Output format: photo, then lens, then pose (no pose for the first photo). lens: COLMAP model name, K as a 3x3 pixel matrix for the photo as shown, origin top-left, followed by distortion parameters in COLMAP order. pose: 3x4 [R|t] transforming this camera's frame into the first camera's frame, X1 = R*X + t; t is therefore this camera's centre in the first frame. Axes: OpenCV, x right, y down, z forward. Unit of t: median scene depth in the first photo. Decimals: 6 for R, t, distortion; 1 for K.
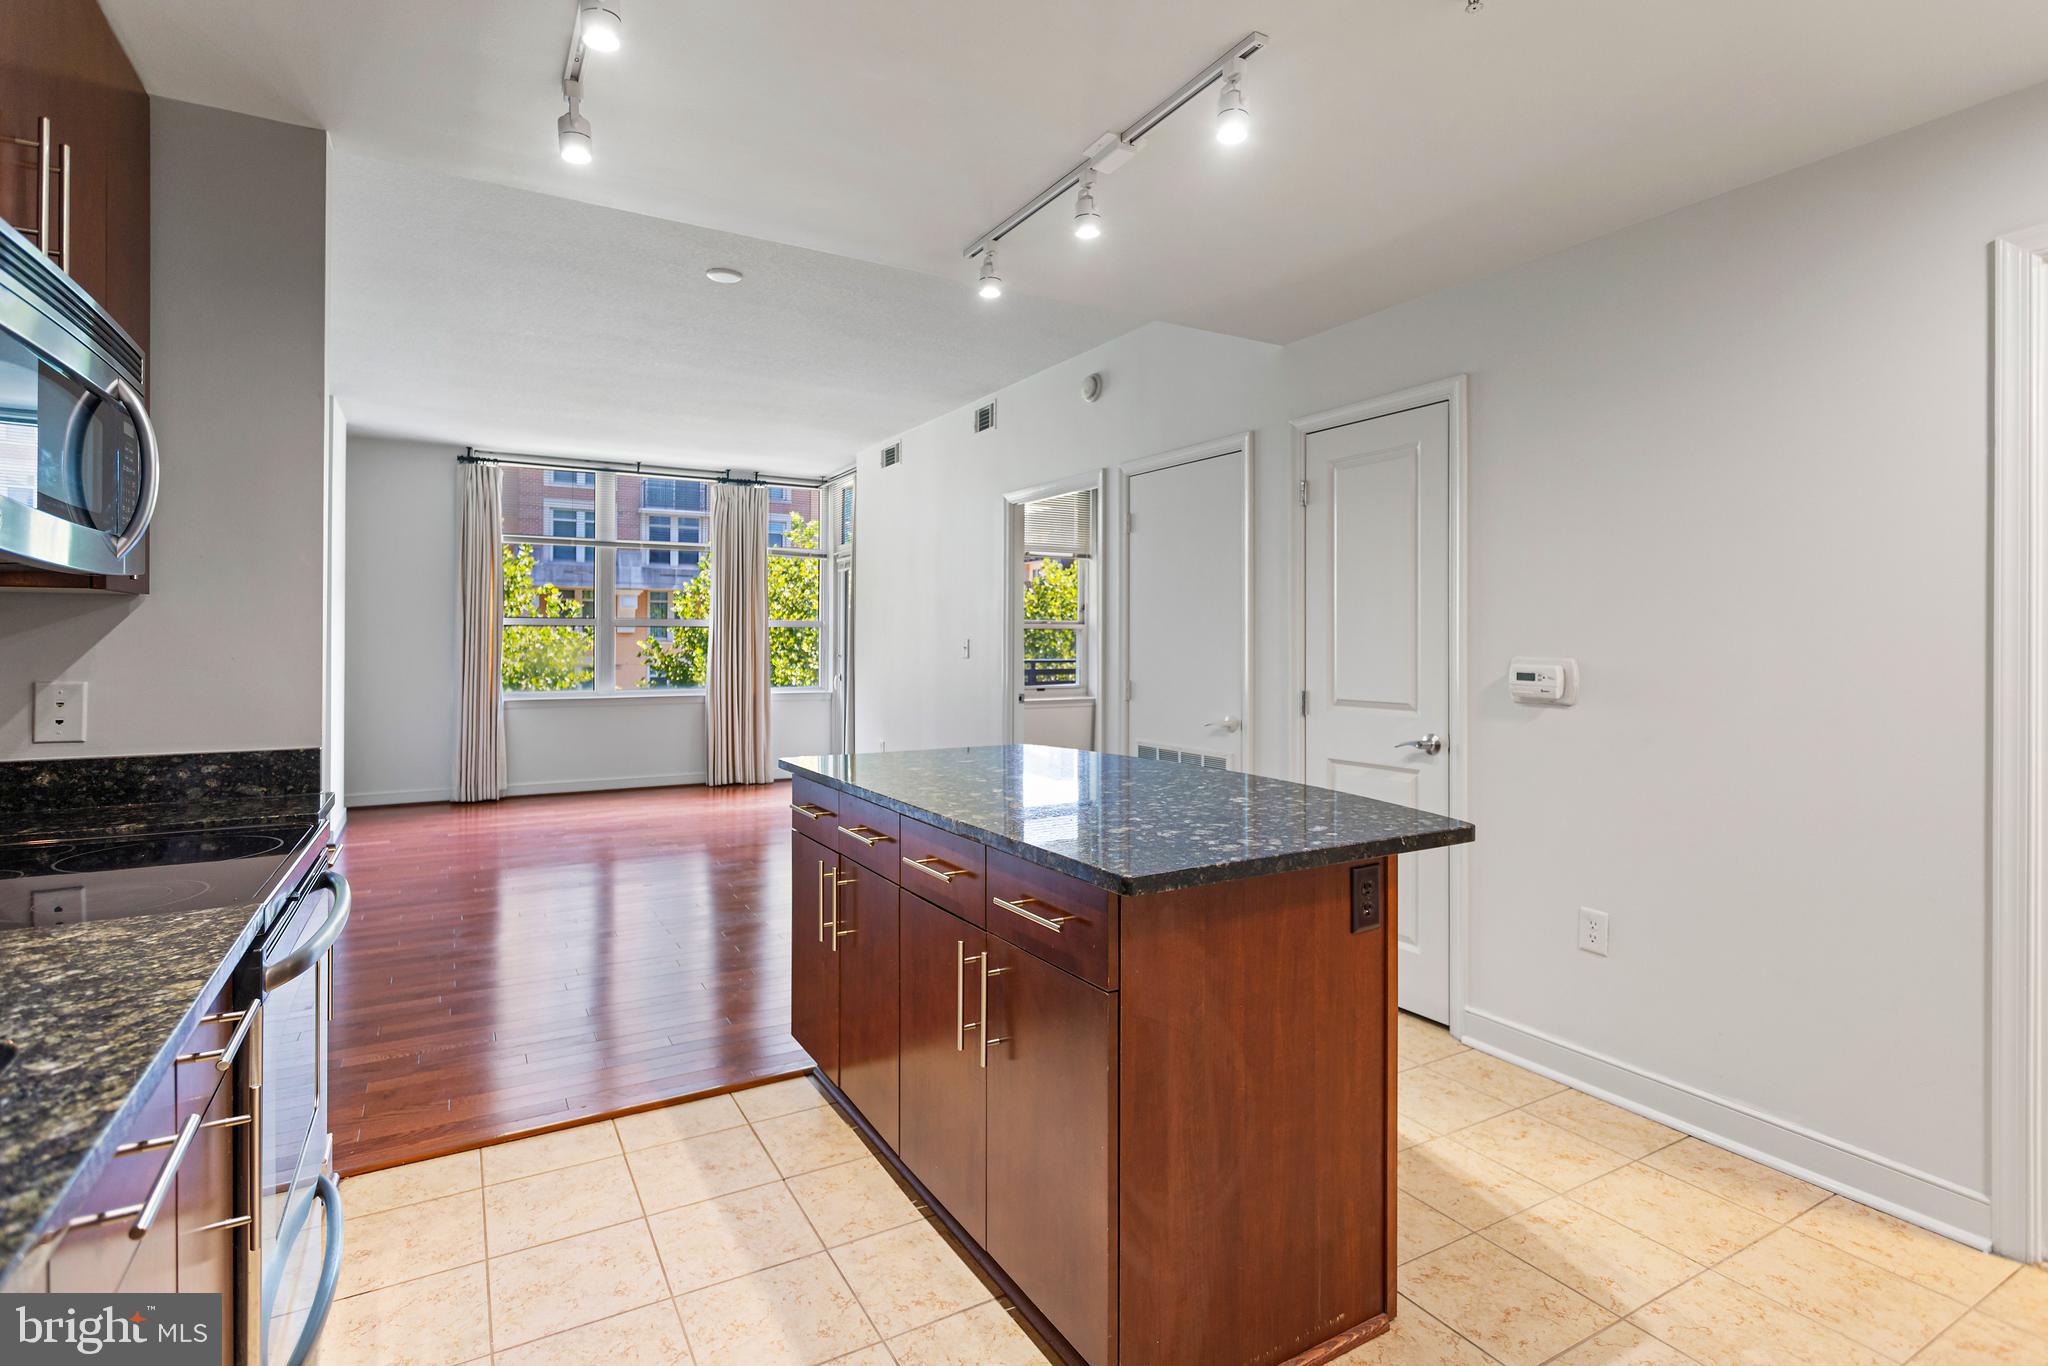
lens RADIAL K [[976.5, 0, 1015.0], [0, 976.5, 661.2], [0, 0, 1]] dist [-0.000670, 0.000573]
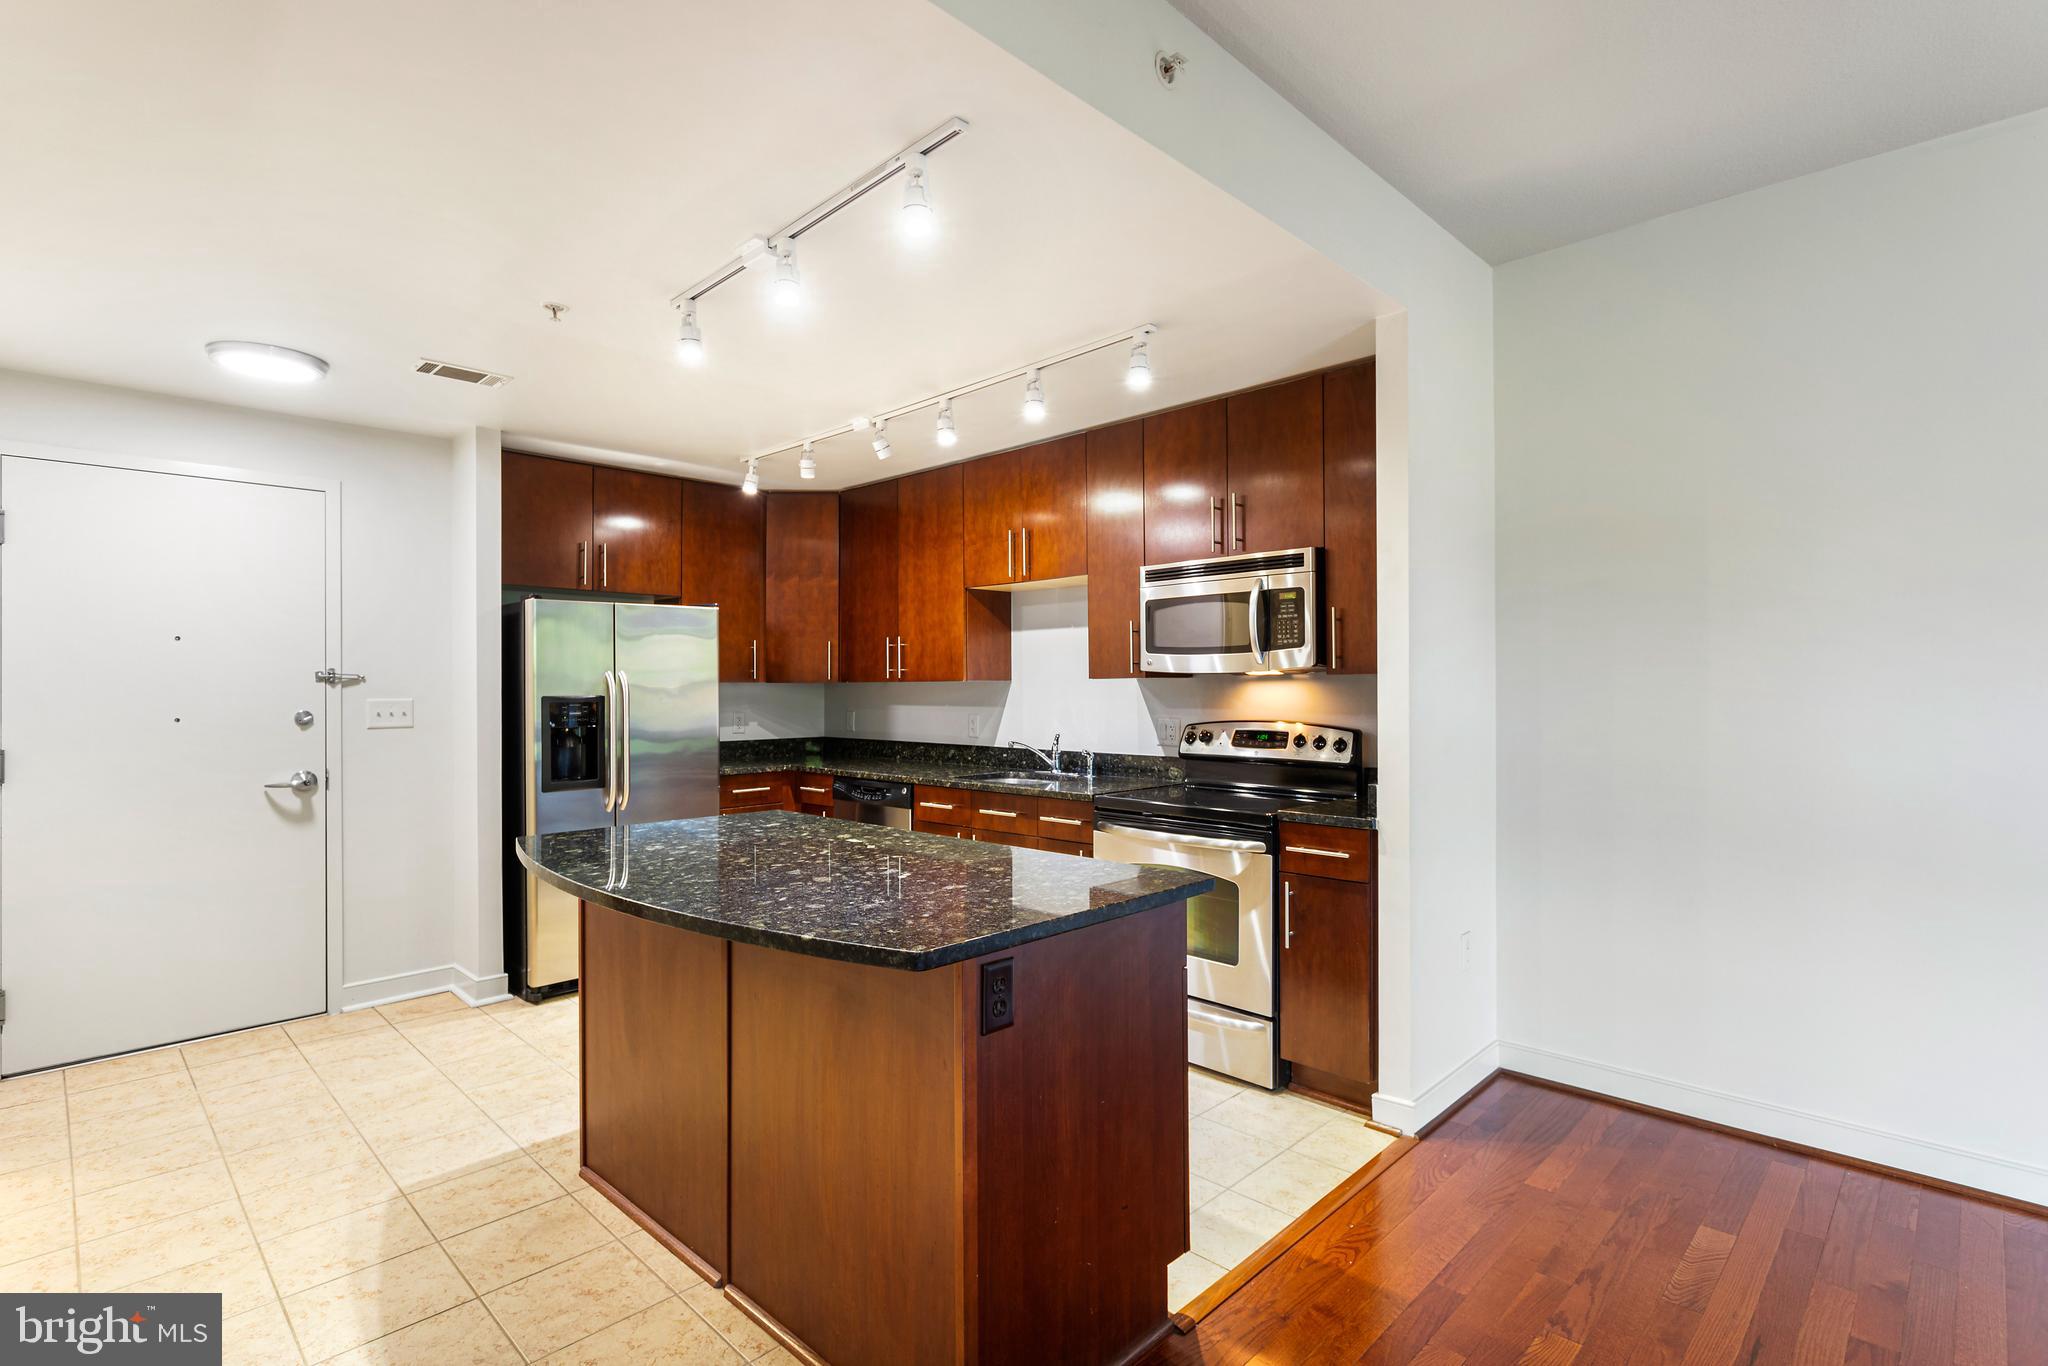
lens RADIAL K [[988.7, 0, 1018.0], [0, 988.7, 686.4], [0, 0, 1]] dist [0.000569, 0.001007]
pose [[-0.965592, 0.000917, -0.260059, 0.034245], [-0.003578, 0.999852, 0.016810, -0.019231], [0.260036, 0.017163, -0.965446, 0.616946]]
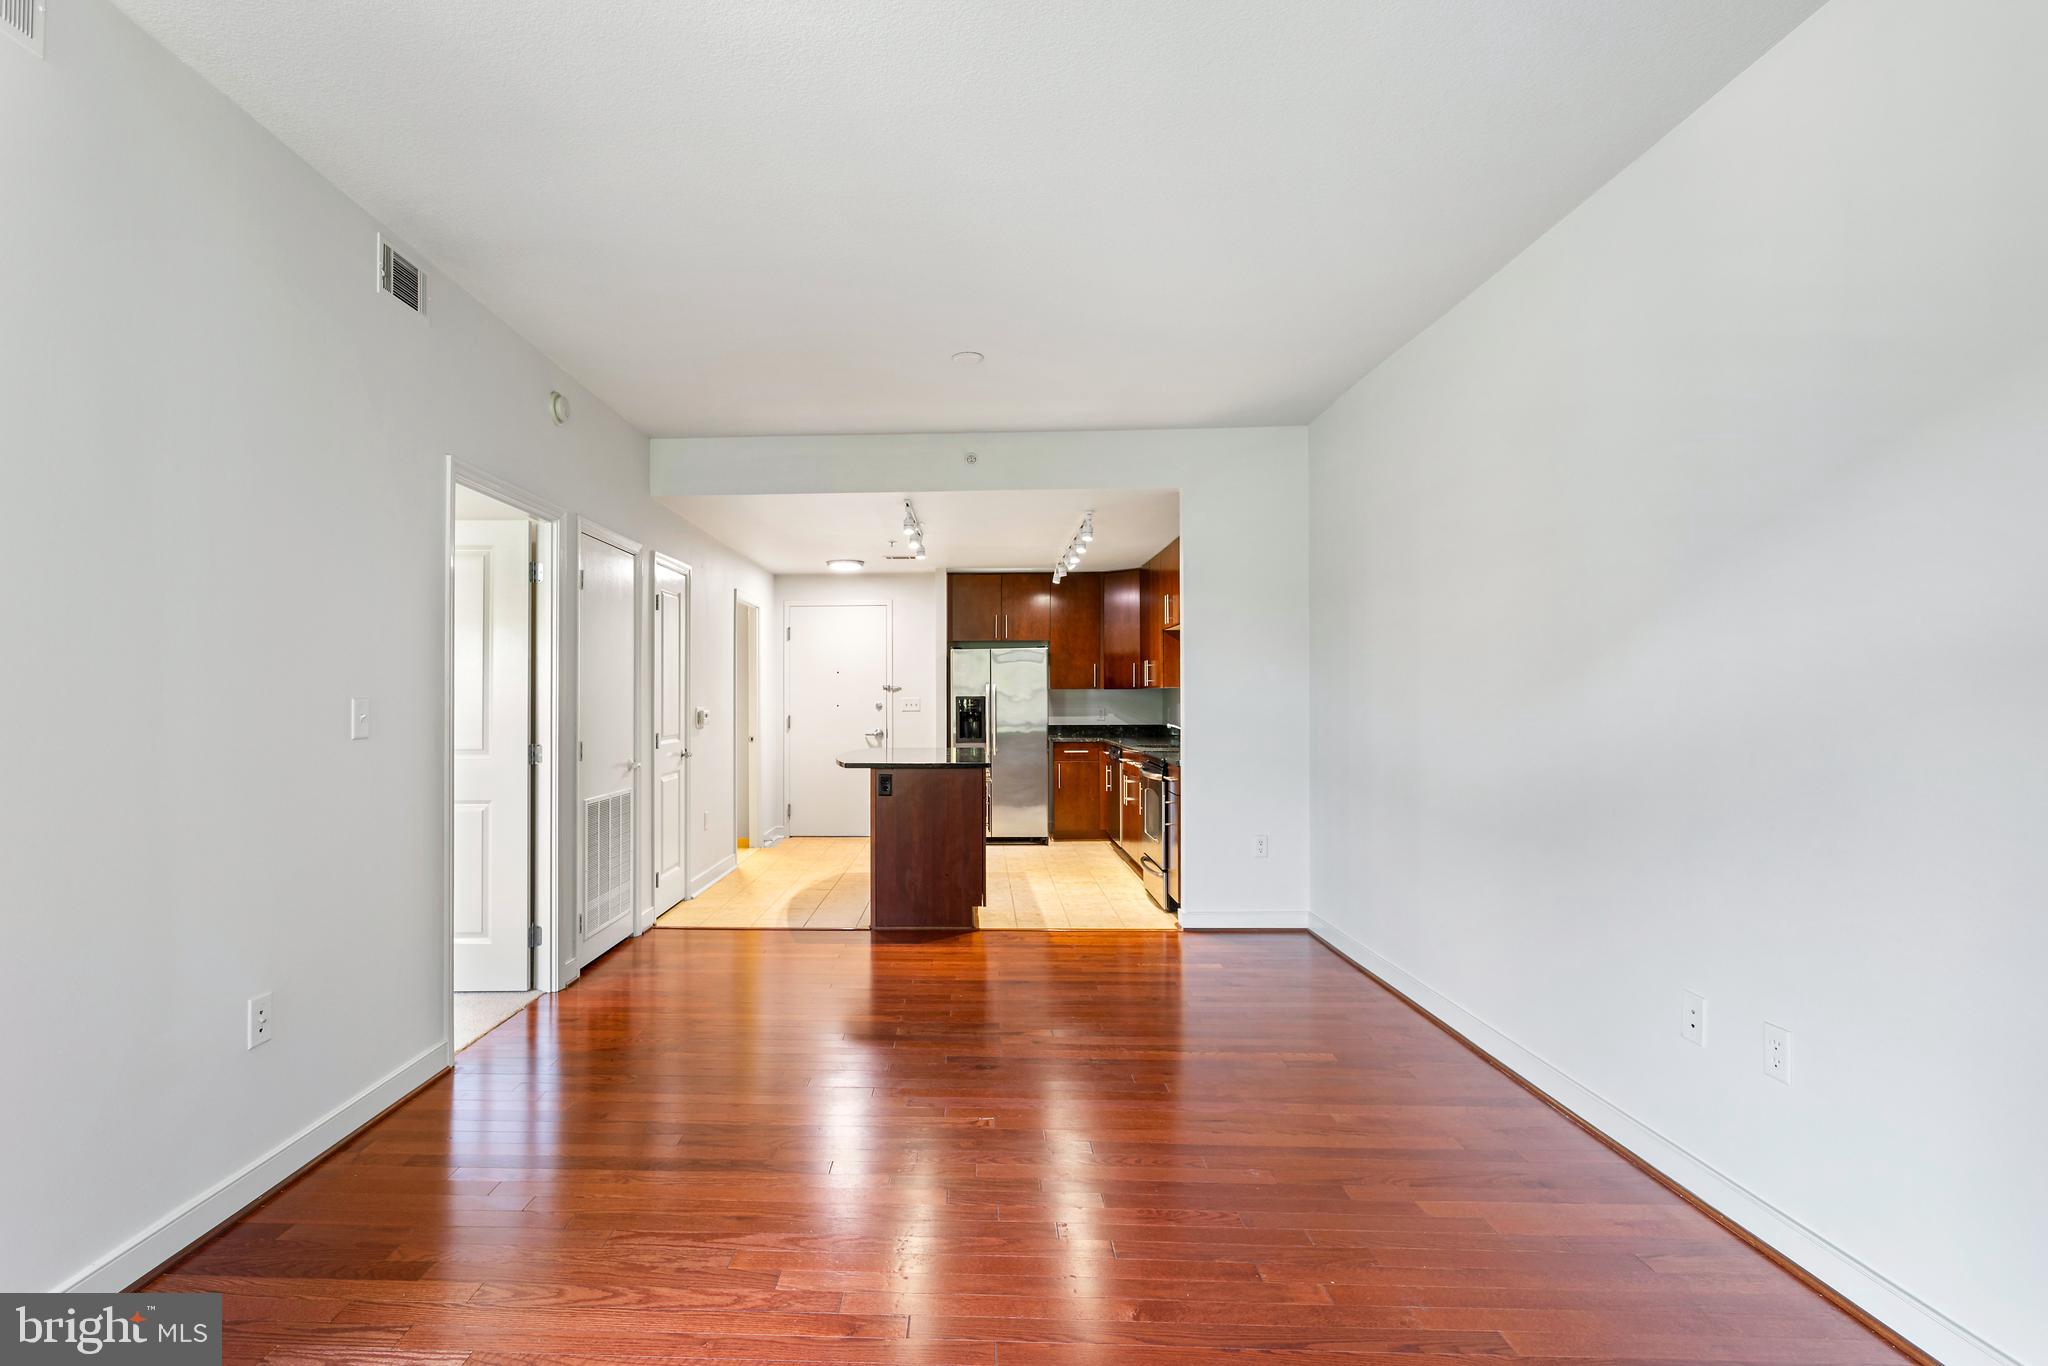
lens RADIAL K [[1002.1, 0, 911.8], [0, 1002.1, 683.0], [0, 0, 1]] dist [-0.005443, -0.000498]
pose [[-0.831724, 0.007599, 0.555137, -0.440469], [0.011162, 0.999933, 0.003036, -0.023308], [-0.555076, 0.008721, -0.831754, 1.001097]]
